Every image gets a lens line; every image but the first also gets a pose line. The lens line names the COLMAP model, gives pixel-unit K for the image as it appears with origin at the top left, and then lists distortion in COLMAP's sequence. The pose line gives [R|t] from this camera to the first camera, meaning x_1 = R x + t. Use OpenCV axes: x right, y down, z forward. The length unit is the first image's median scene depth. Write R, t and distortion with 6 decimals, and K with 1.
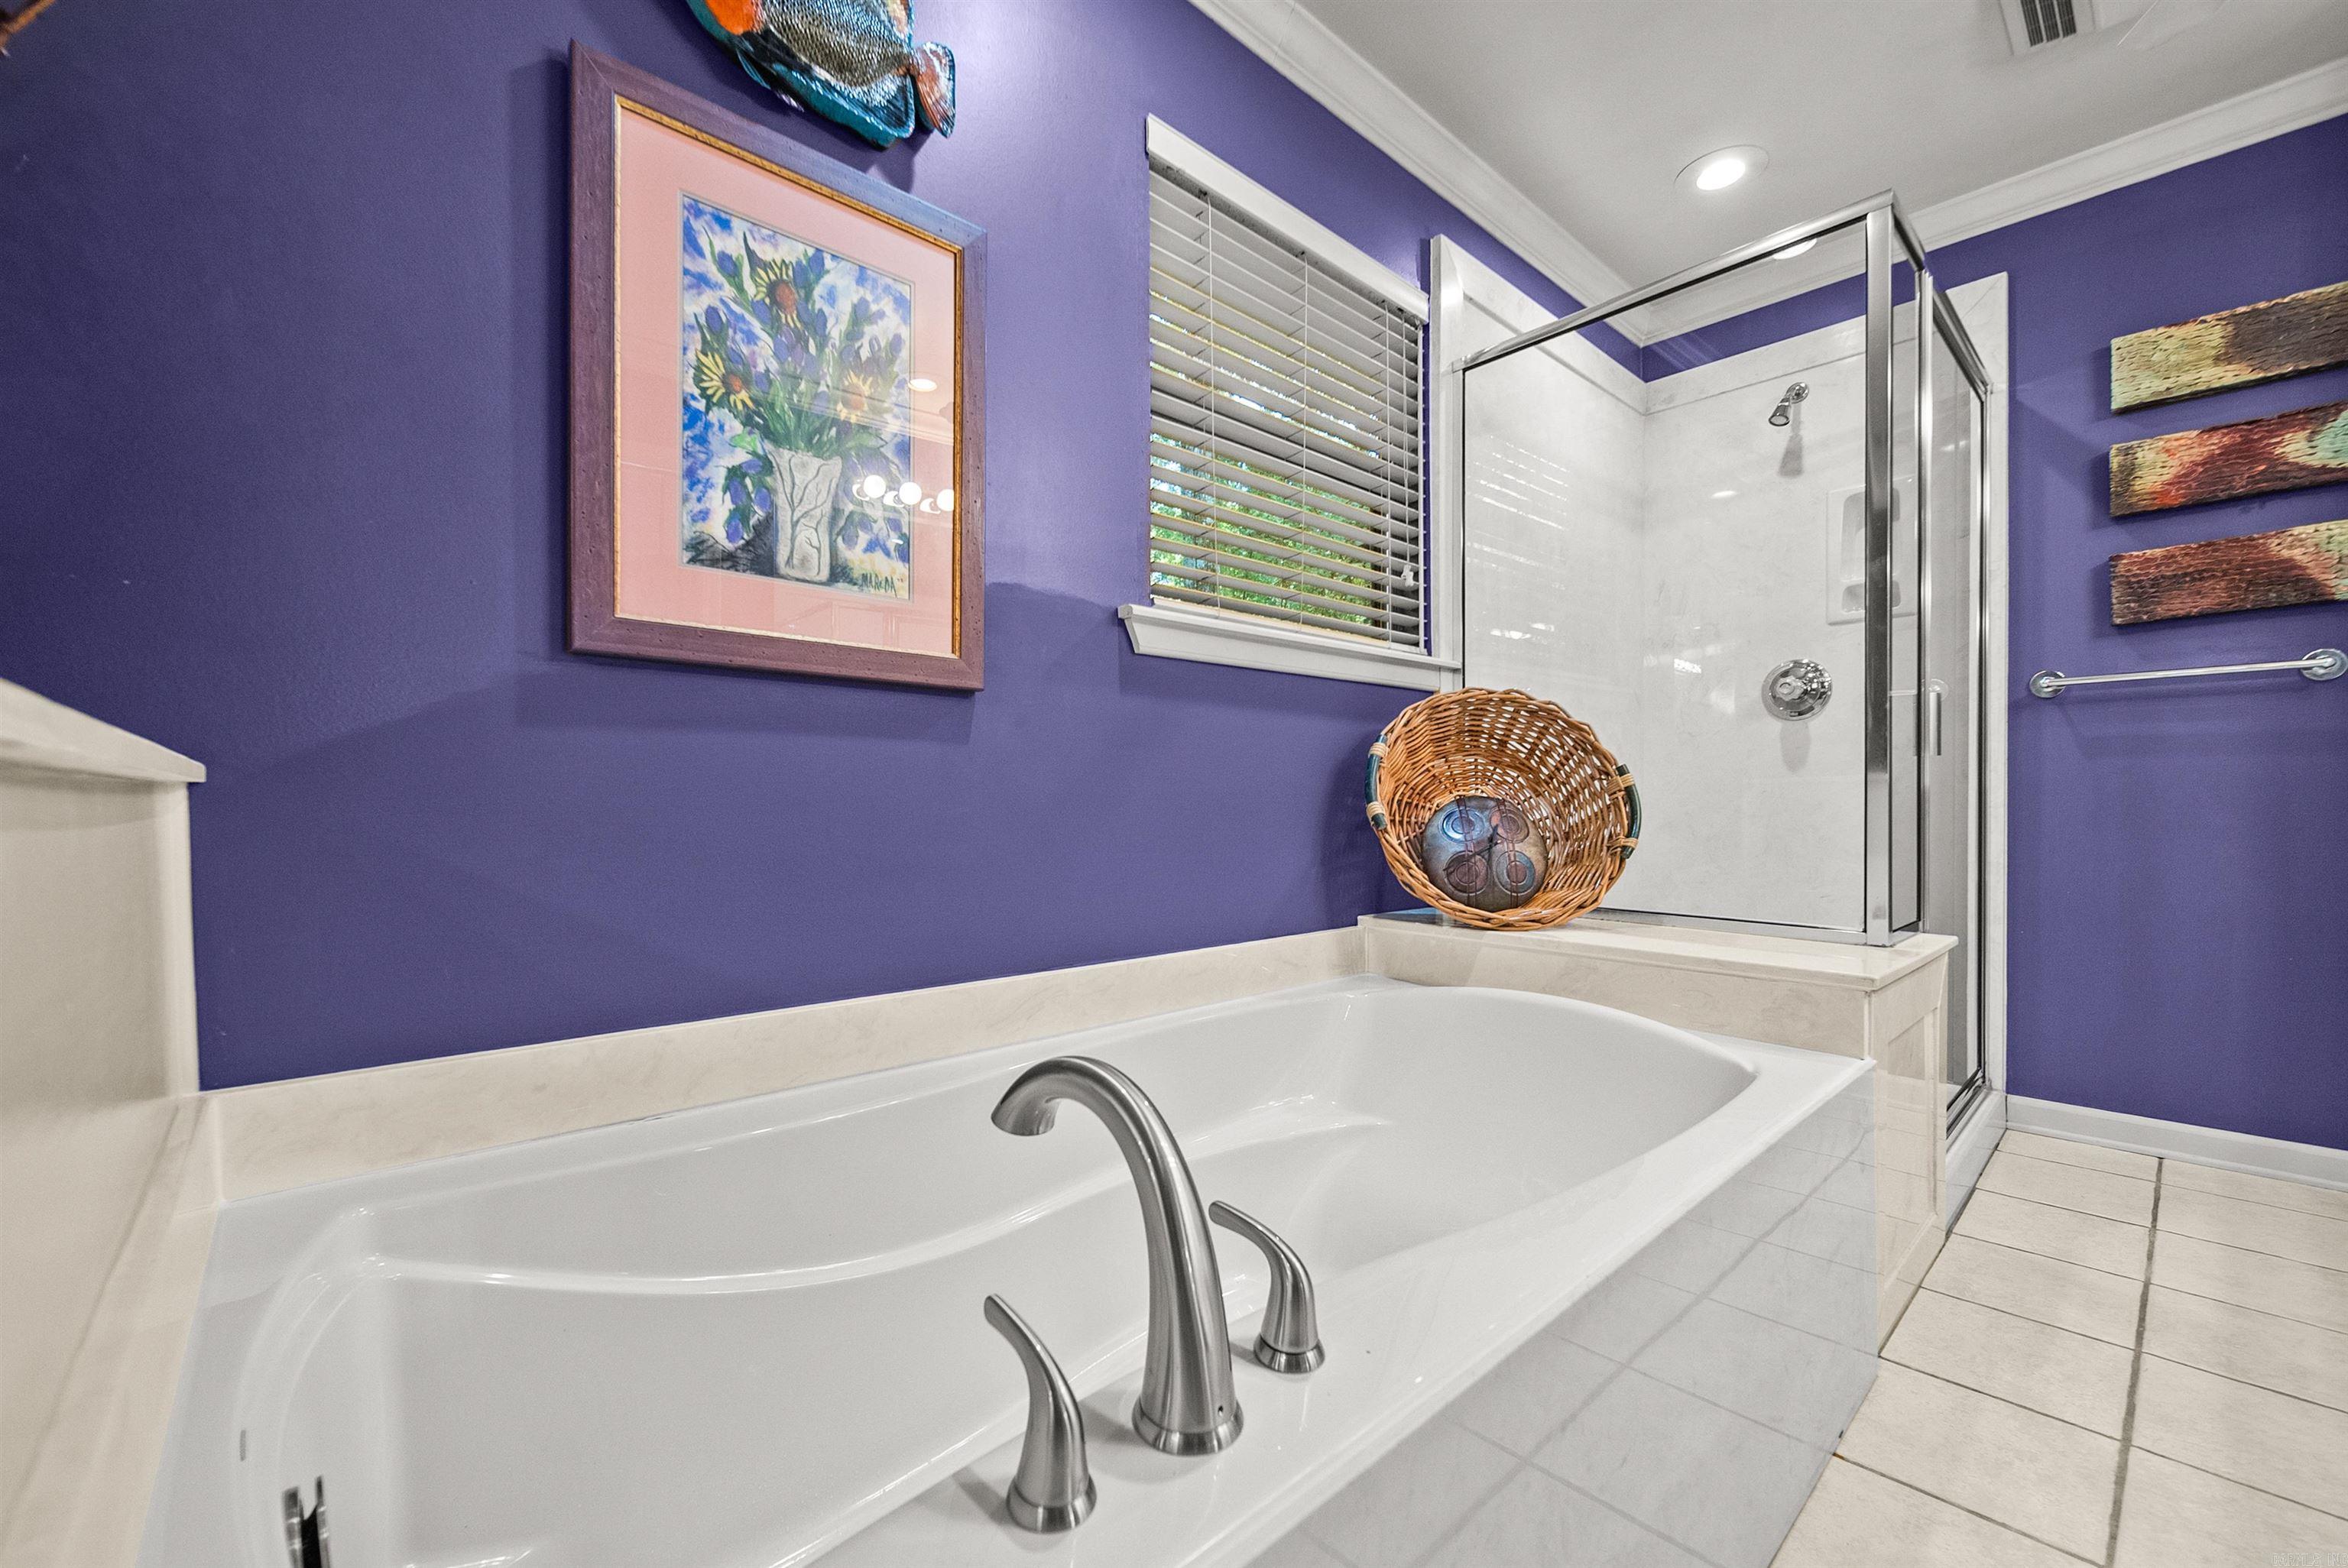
lens RADIAL K [[932.5, 0, 1183.8], [0, 932.5, 804.7], [0, 0, 1]] dist [0.000236, -0.001338]
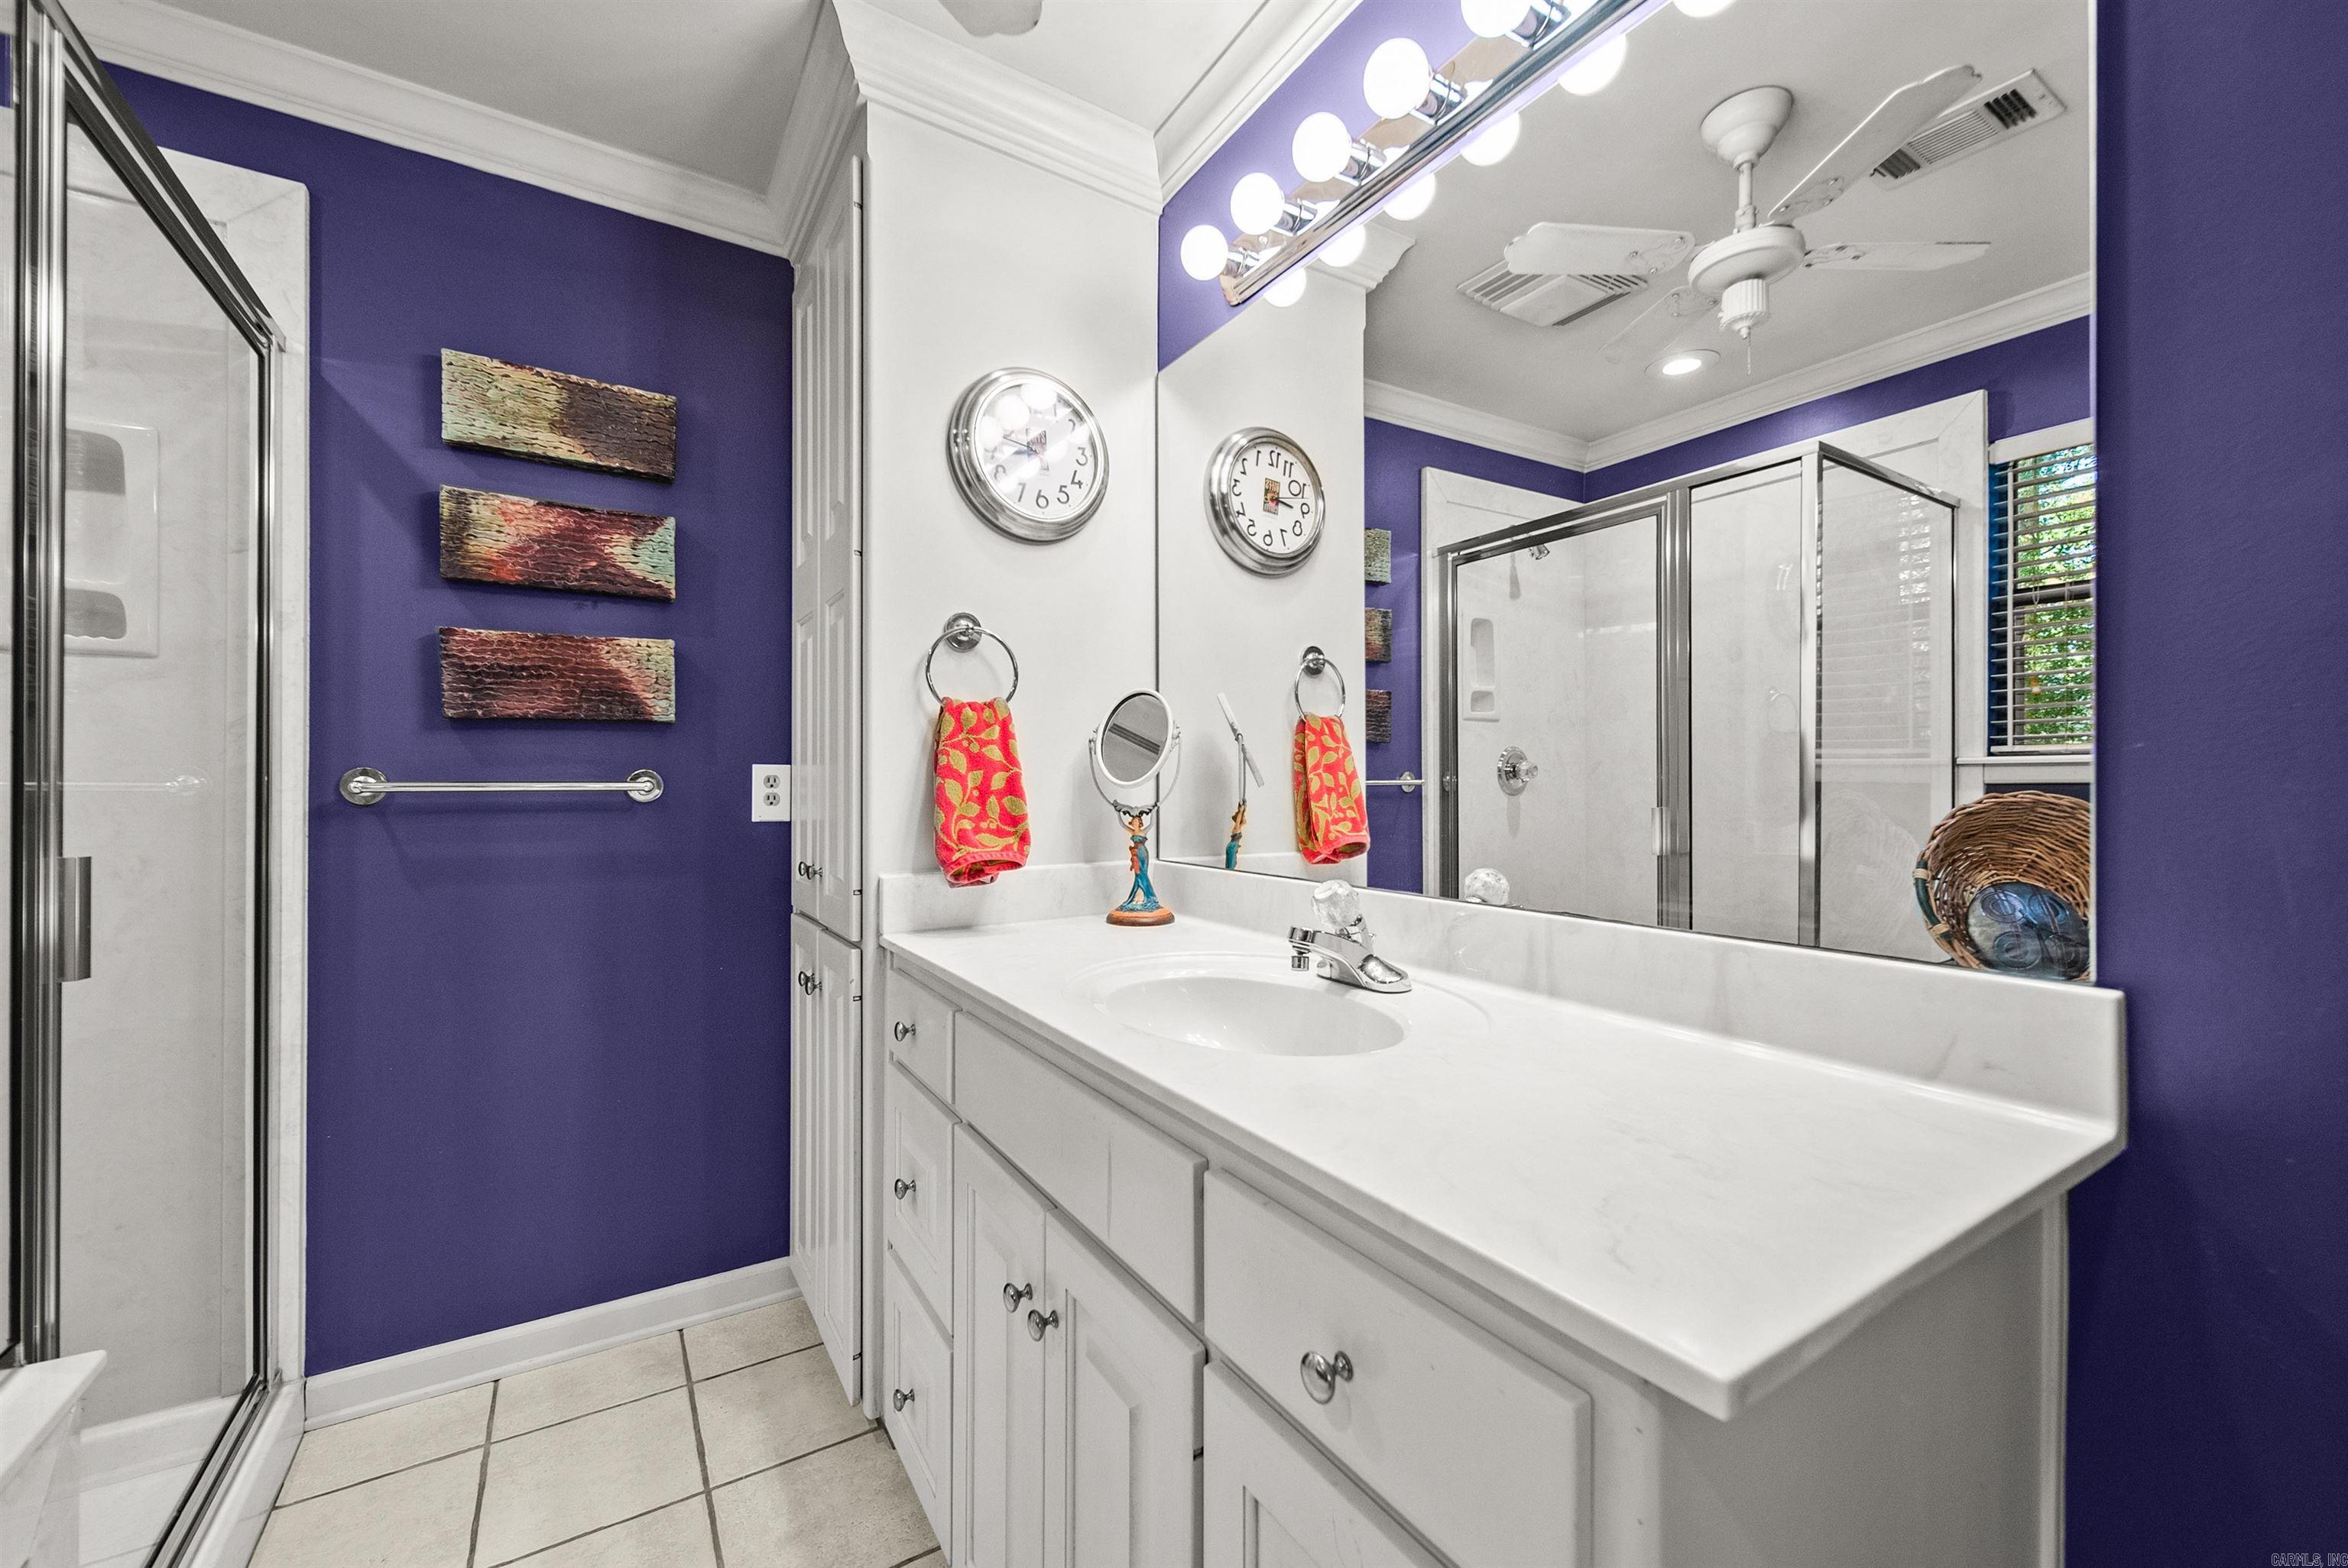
lens RADIAL K [[932.5, 0, 1183.0], [0, 932.5, 785.8], [0, 0, 1]] dist [0.000236, -0.001338]
pose [[0.174812, 0.001185, 0.984601, 0.350525], [0.003007, 0.999994, -0.001738, -0.136328], [-0.984597, 0.003264, 0.174807, 0.266130]]
